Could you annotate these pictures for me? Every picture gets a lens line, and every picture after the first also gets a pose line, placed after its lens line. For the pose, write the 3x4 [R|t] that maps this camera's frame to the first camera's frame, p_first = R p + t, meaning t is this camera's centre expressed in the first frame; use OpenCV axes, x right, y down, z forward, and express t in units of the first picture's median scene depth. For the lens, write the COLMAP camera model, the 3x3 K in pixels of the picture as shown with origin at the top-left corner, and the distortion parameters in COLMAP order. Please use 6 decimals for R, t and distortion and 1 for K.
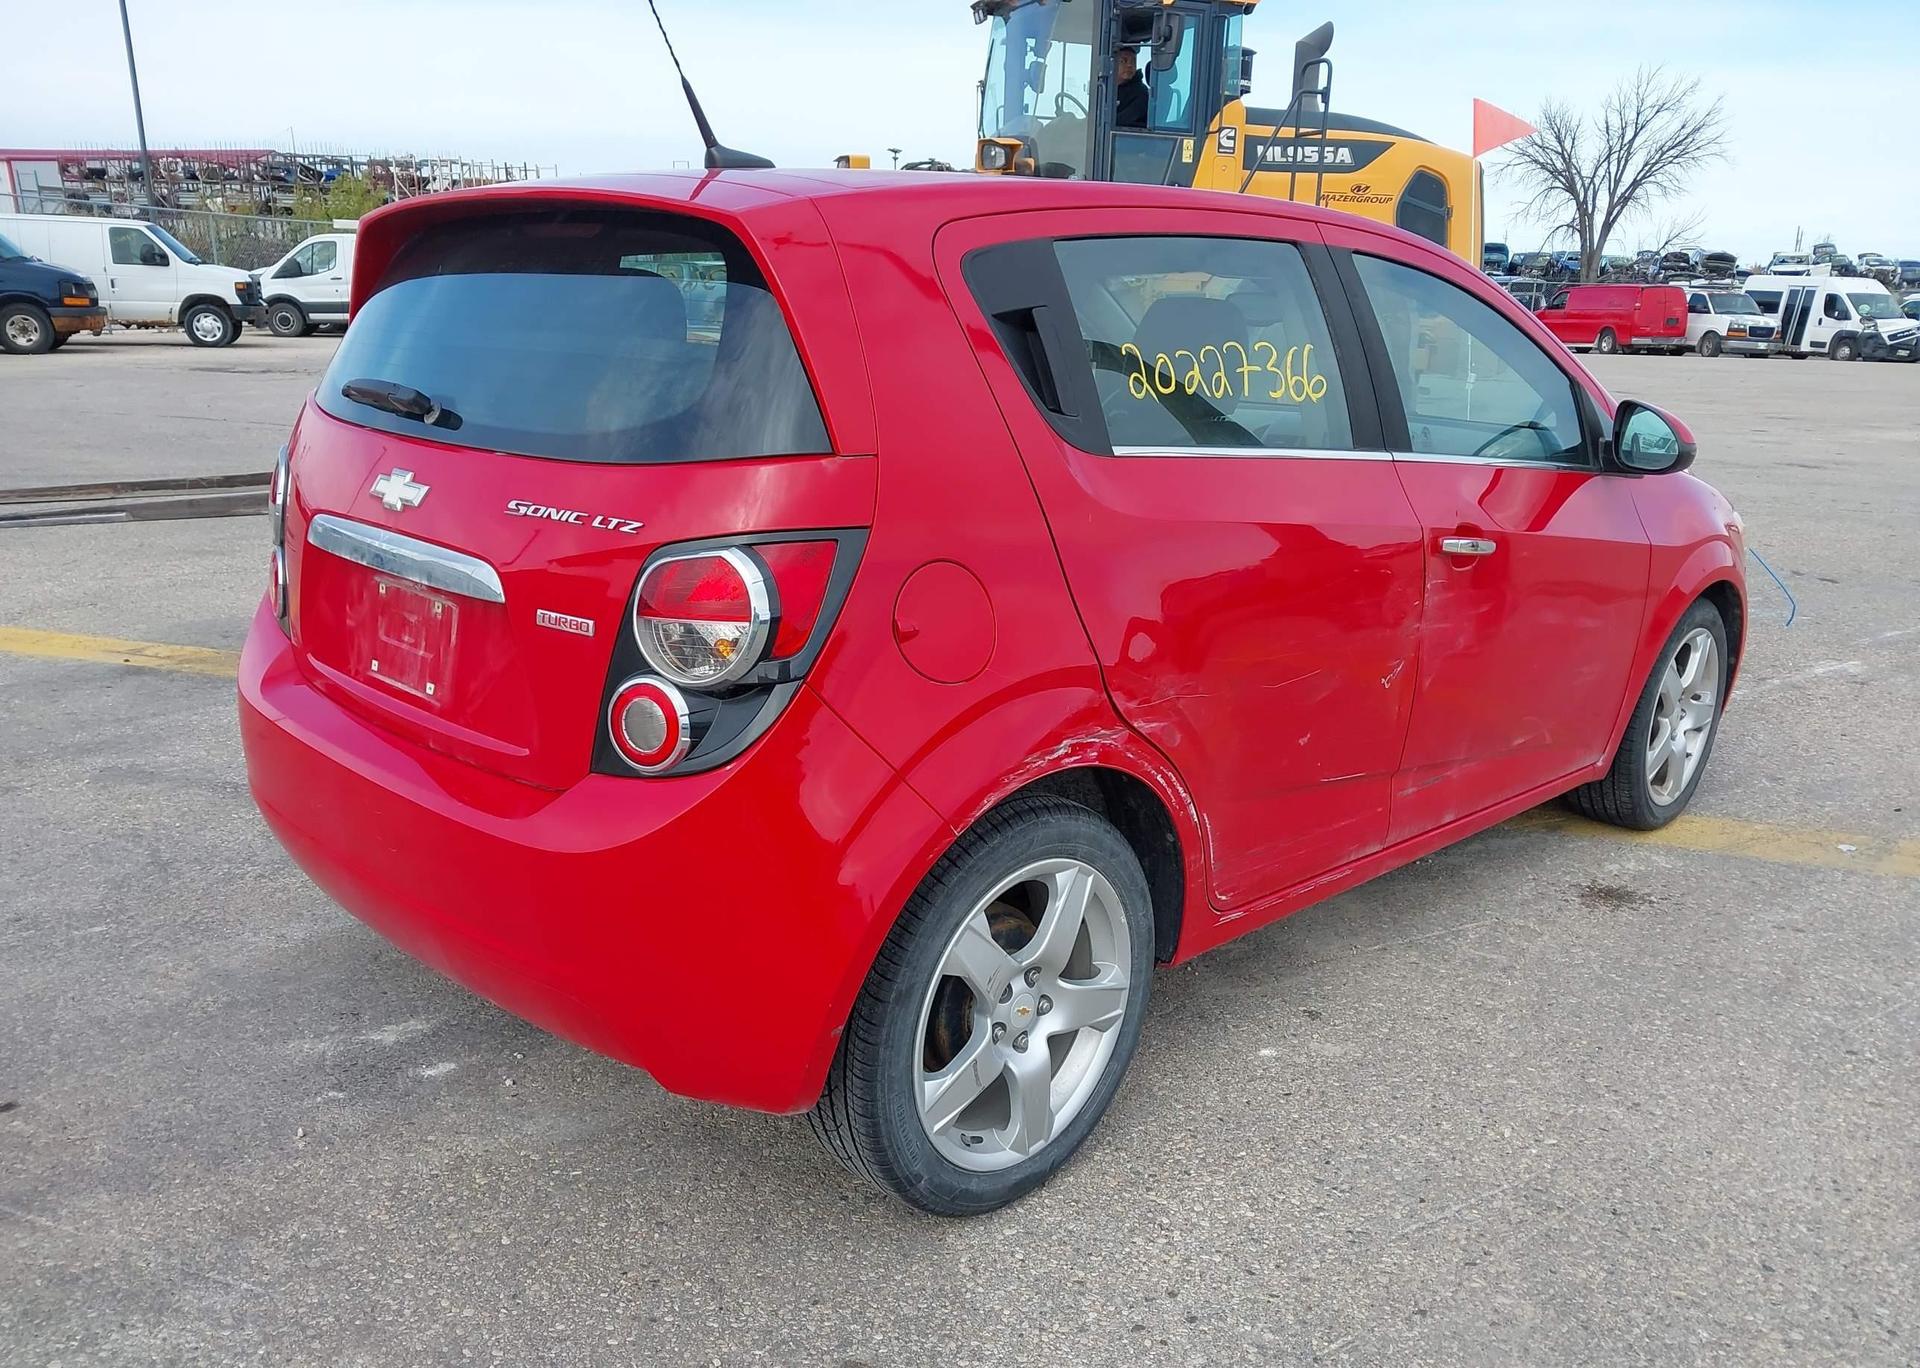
lens RADIAL K [[1544.5, 0, 960.0], [0, 1544.5, 684.0], [0, 0, 1]] dist [0.012107, -0.006406]
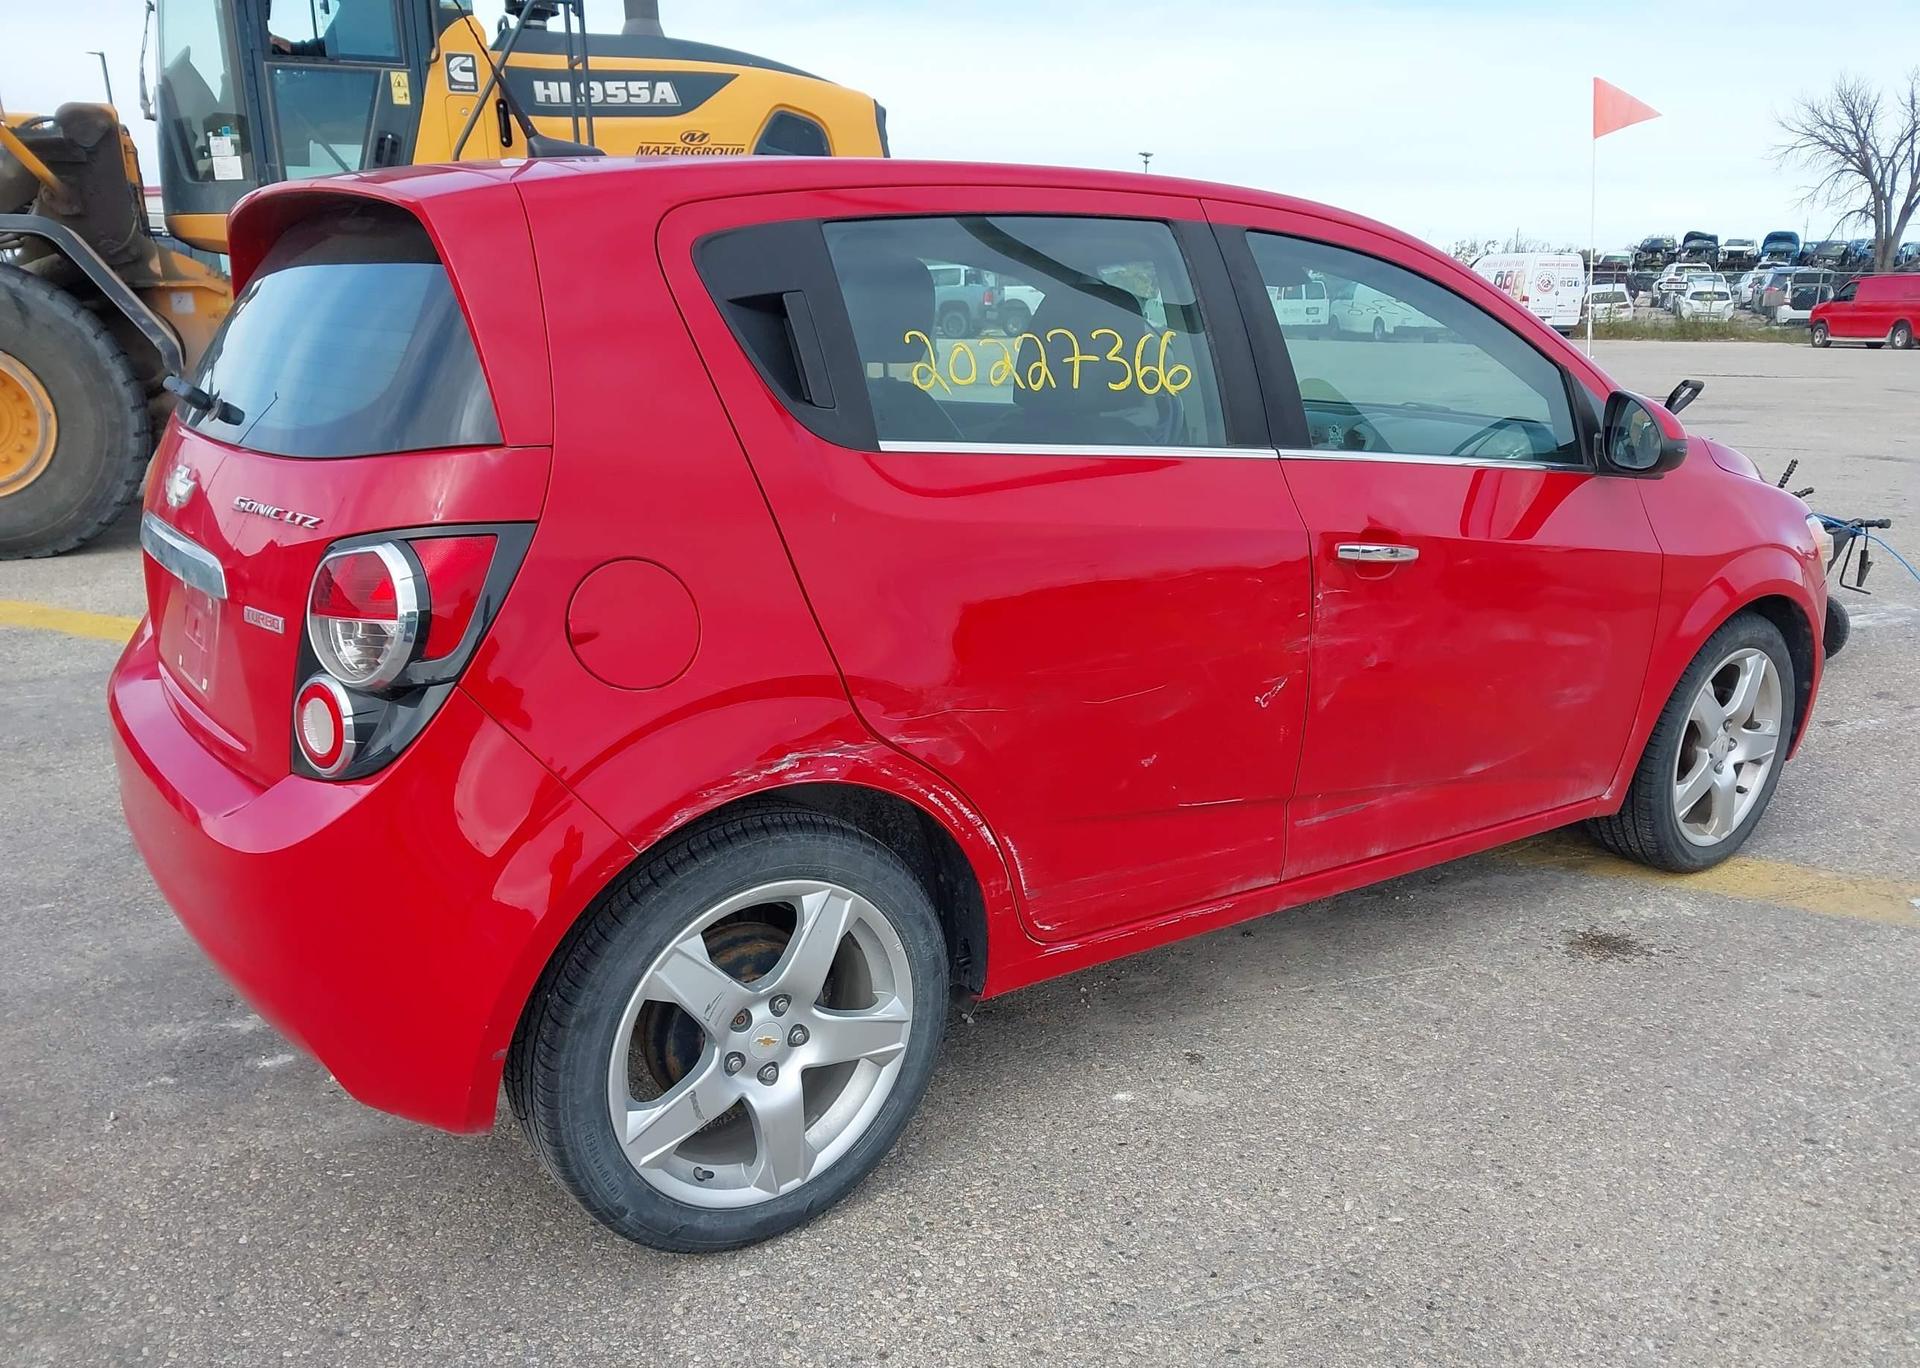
lens RADIAL K [[1539.4, 0, 956.8], [0, 1539.4, 692.5], [0, 0, 1]] dist [0.014968, -0.015647]
pose [[0.986557, 0.023111, -0.161776, 0.237417], [-0.022810, 0.999733, 0.003719, -0.004792], [0.161819, 0.000021, 0.986821, 0.072051]]
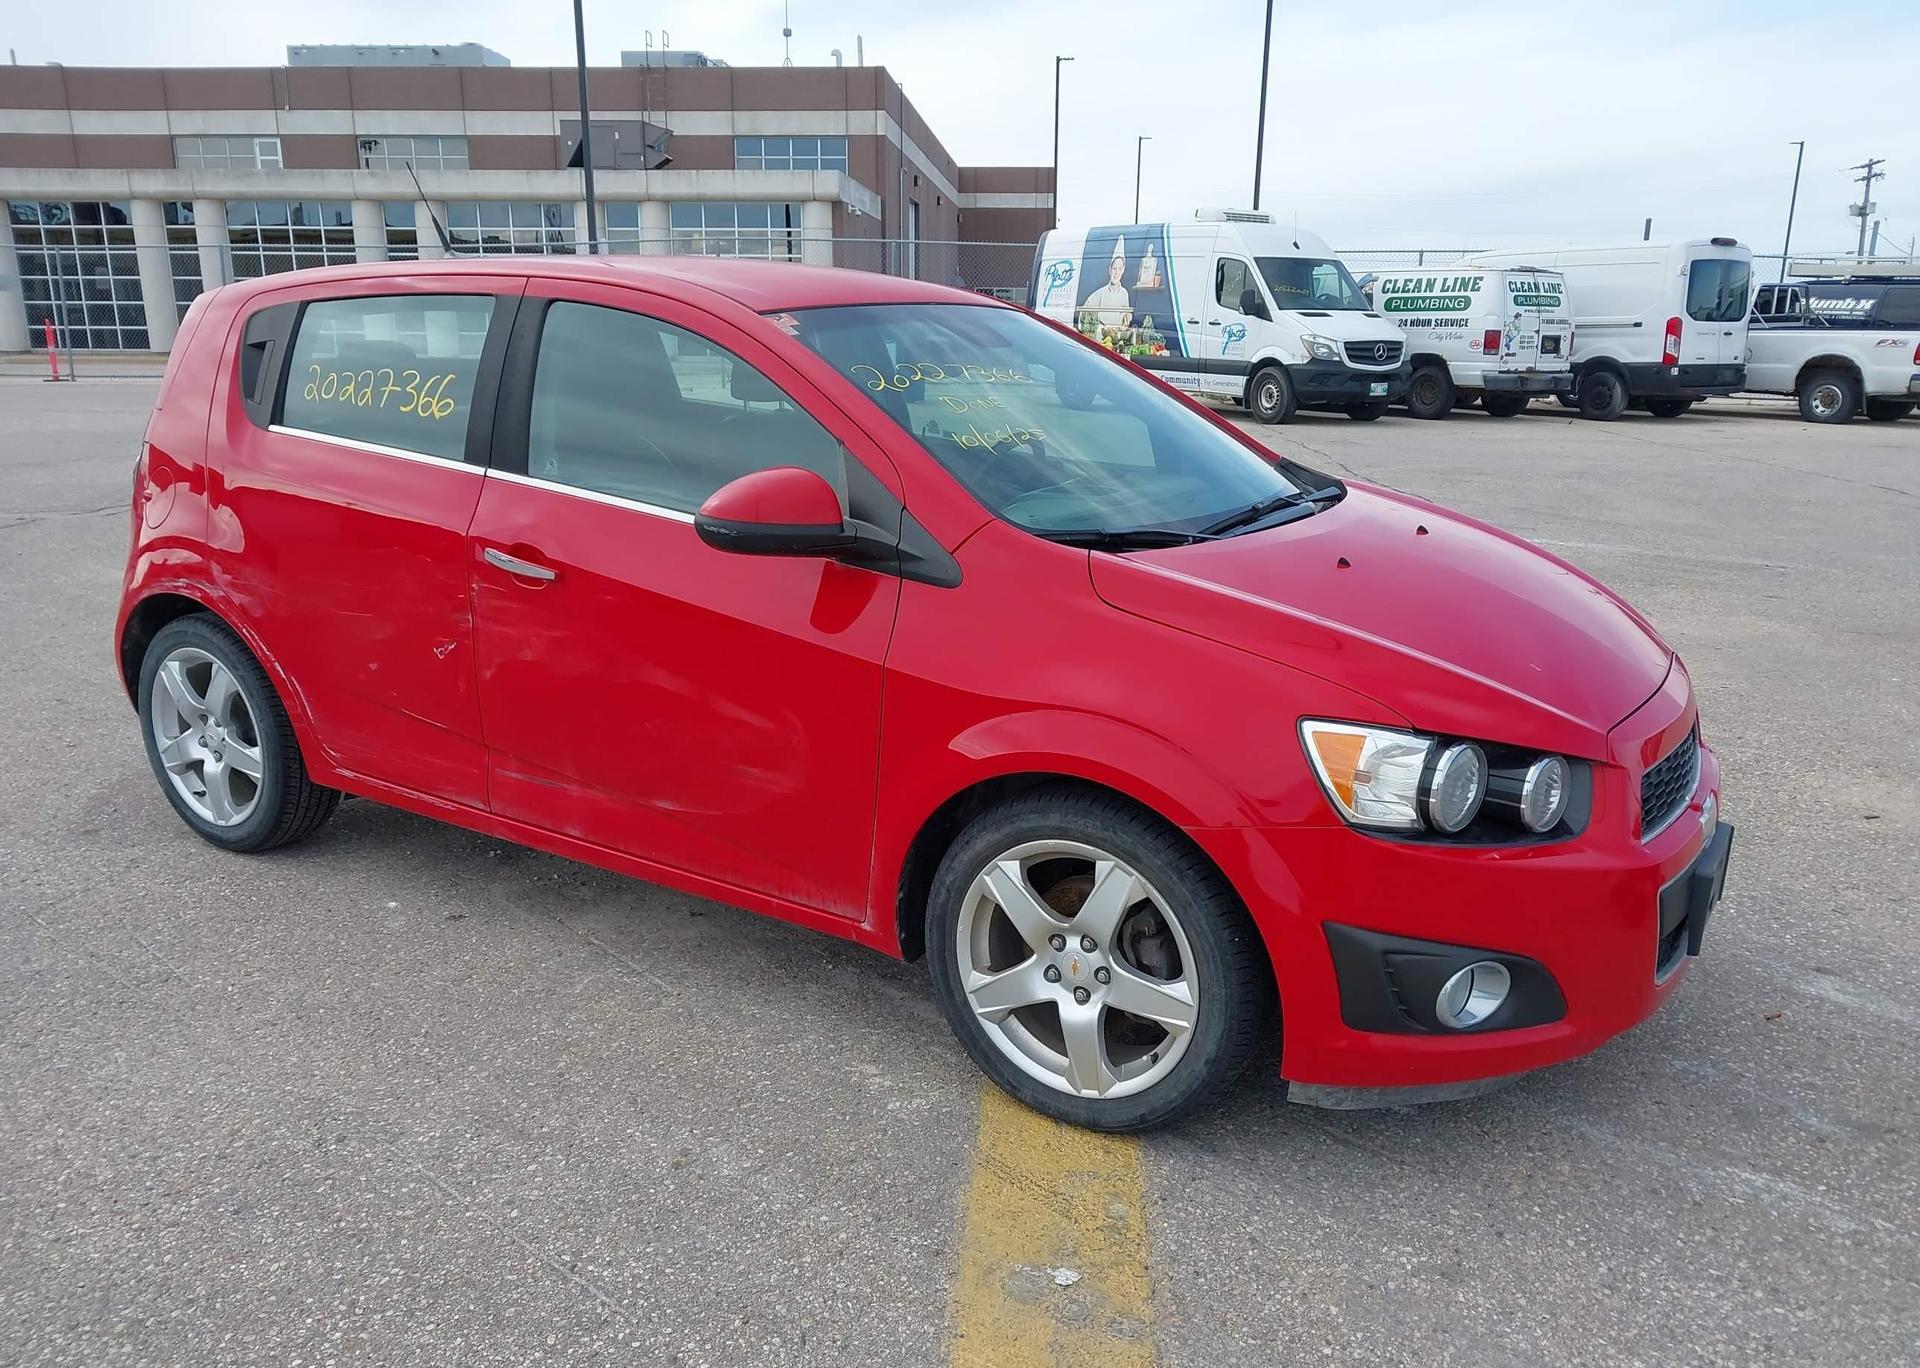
lens RADIAL K [[1518.4, 0, 960.0], [0, 1518.4, 684.0], [0, 0, 1]] dist [0.022020, -0.028728]
pose [[0.220156, 0.211915, -0.952168, 1.461279], [-0.251960, 0.955347, 0.154365, -0.256929], [0.942363, 0.205924, 0.263720, 1.043588]]
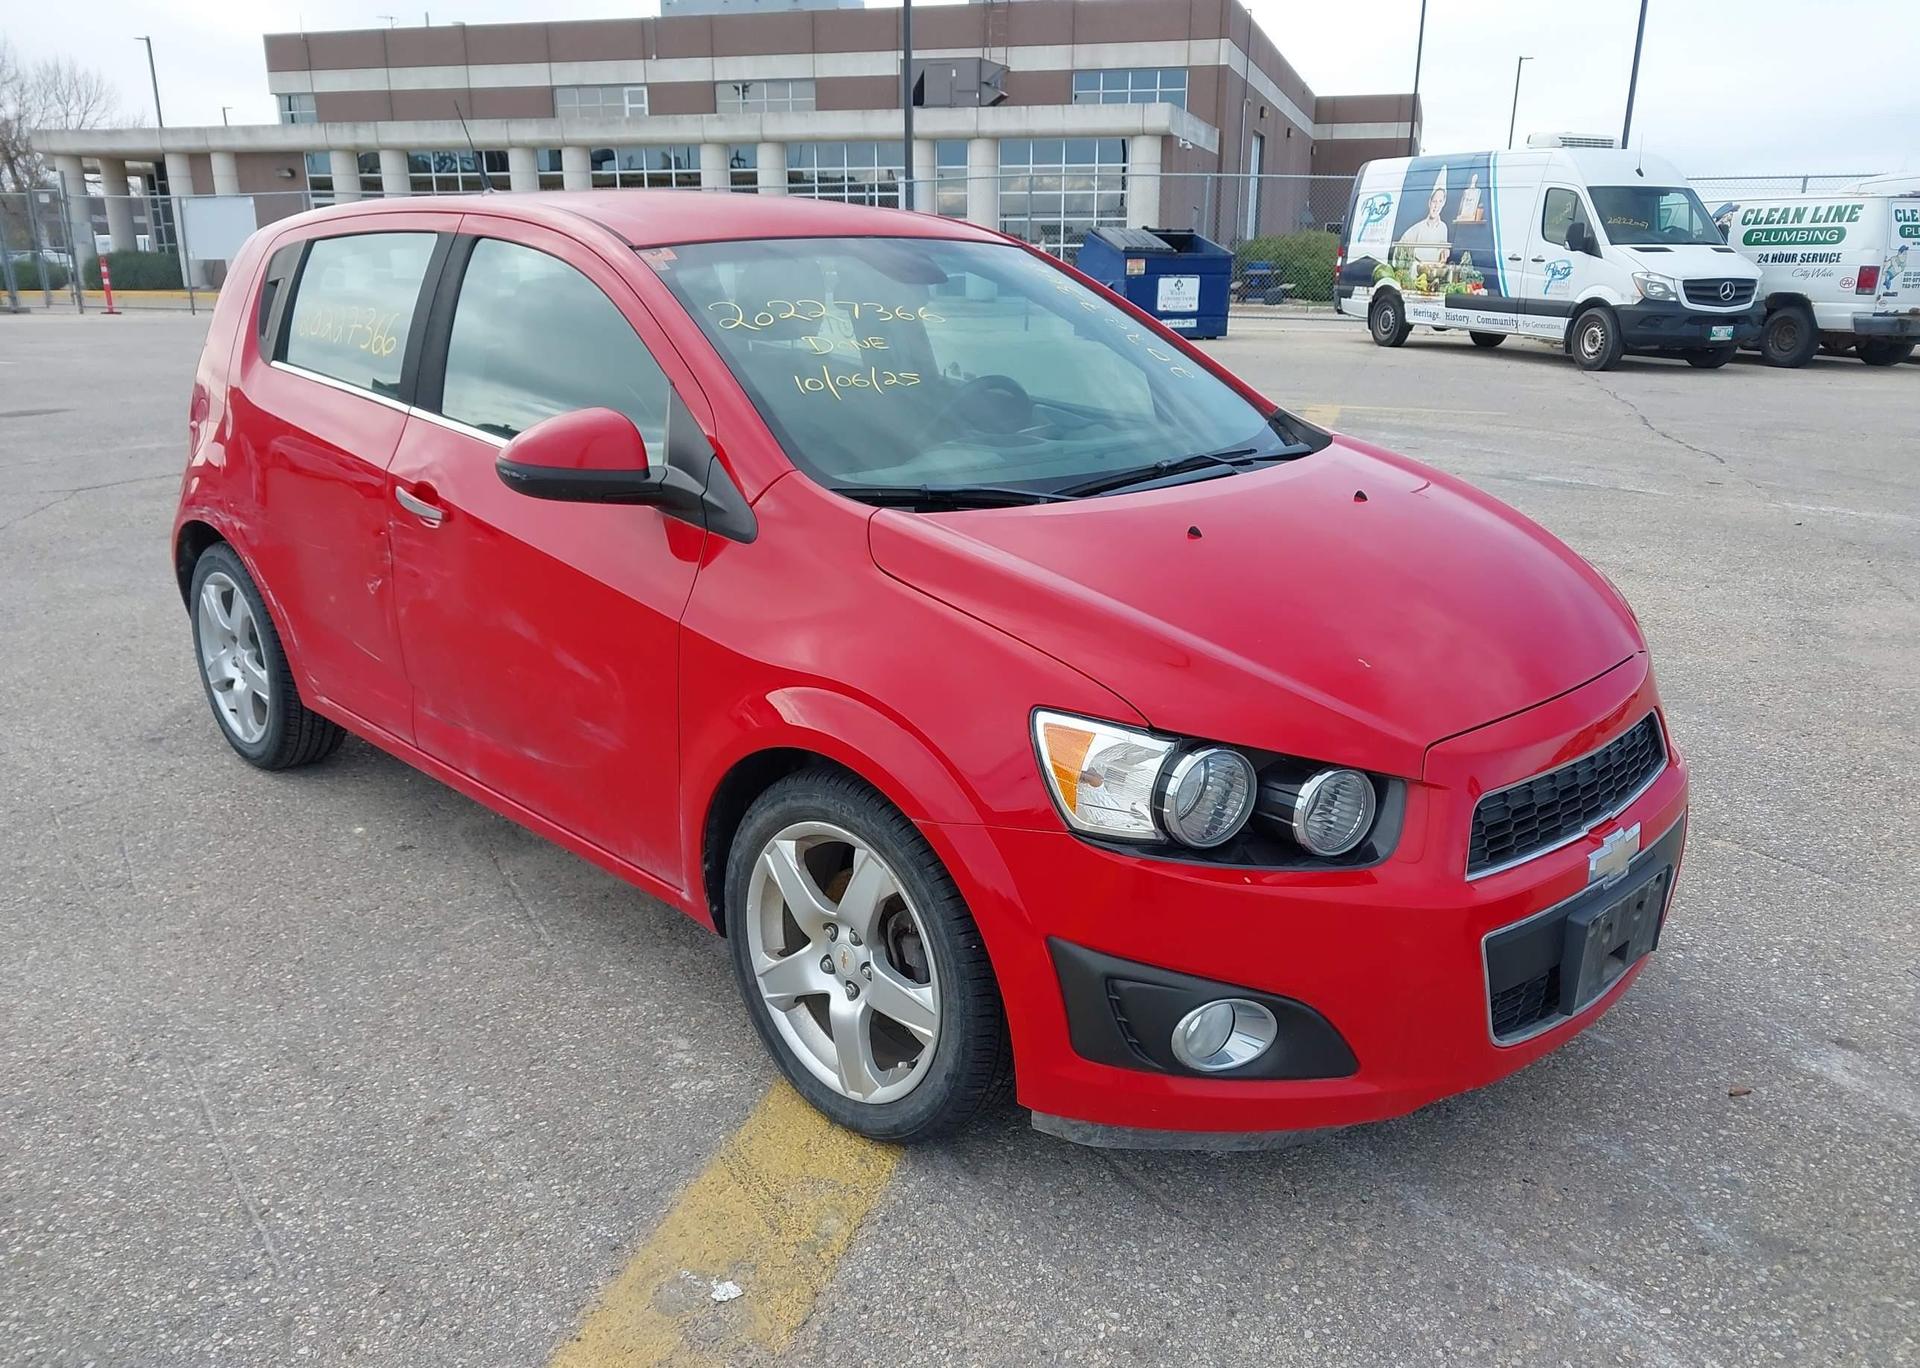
lens RADIAL K [[1529.6, 0, 960.0], [0, 1529.6, 684.0], [0, 0, 1]] dist [-0.003262, 0.004769]
pose [[-0.003027, 0.252853, -0.967500, 1.426073], [-0.258376, 0.934454, 0.245025, -0.338675], [0.966040, 0.250720, 0.062502, 1.354381]]
